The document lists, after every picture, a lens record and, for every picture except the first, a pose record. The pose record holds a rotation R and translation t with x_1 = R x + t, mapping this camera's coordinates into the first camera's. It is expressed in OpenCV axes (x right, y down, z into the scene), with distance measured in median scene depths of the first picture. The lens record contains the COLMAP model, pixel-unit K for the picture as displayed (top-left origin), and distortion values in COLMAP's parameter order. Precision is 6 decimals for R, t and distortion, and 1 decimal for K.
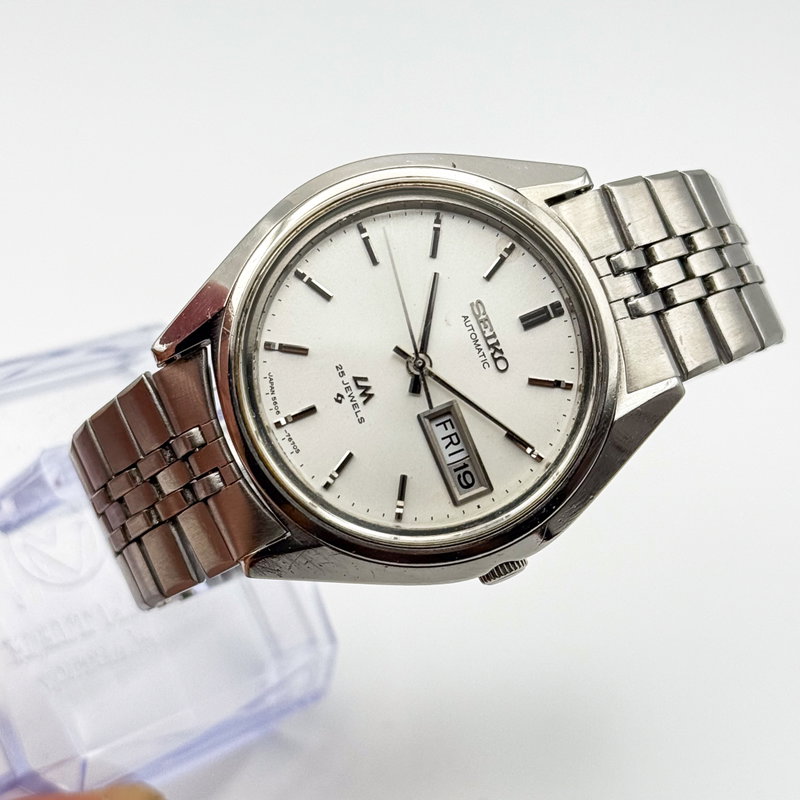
lens RADIAL K [[2099.4, 0, 400.0], [0, 2099.4, 400.0], [0, 0, 1]] dist [0.014545, -0.176841]
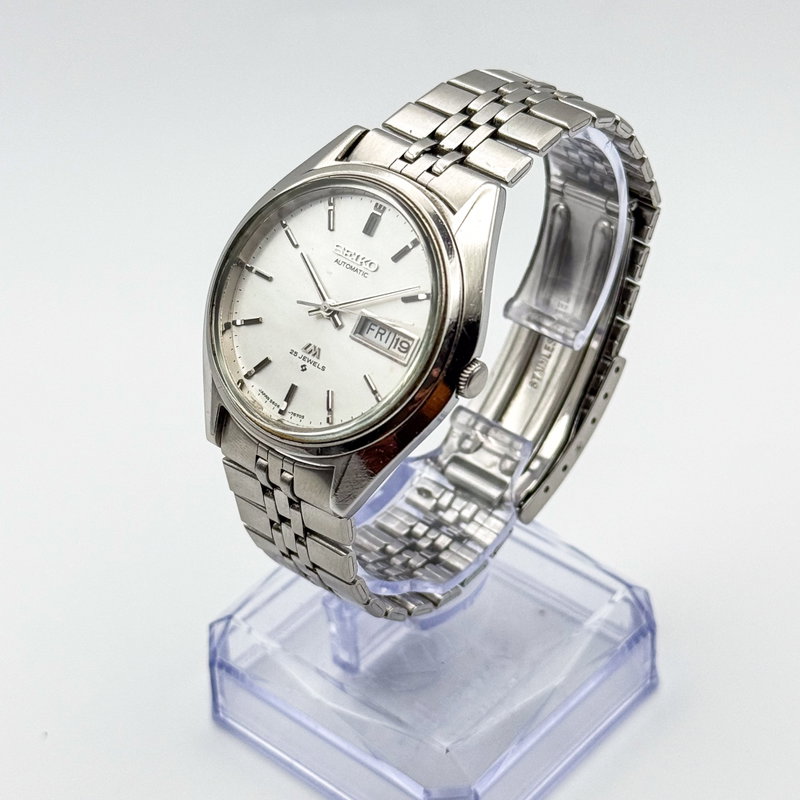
lens RADIAL K [[2099.4, 0, 400.0], [0, 2099.4, 400.0], [0, 0, 1]] dist [0.014545, -0.176841]
pose [[0.686027, -0.678036, -0.263881, 0.353036], [0.575781, 0.727659, -0.372812, 0.548947], [0.444796, 0.103821, 0.889594, -0.163816]]
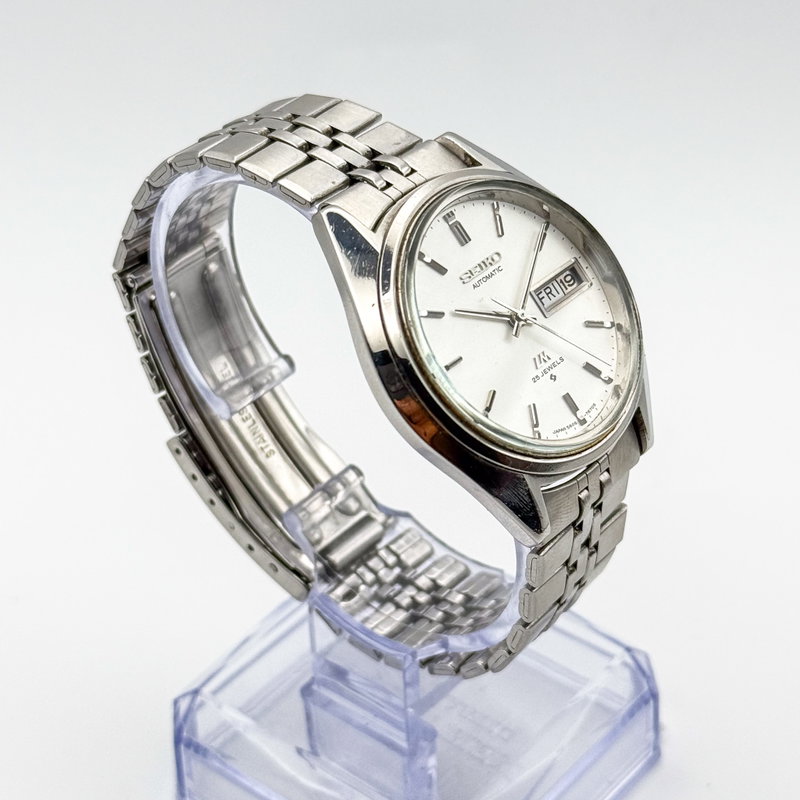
lens RADIAL K [[2099.4, 0, 400.0], [0, 2099.4, 400.0], [0, 0, 1]] dist [0.014545, -0.176841]
pose [[-0.256020, -0.947597, 0.191085, -0.255163], [0.748393, -0.069183, 0.659637, -0.886888], [-0.611850, 0.311887, 0.726888, 0.156844]]
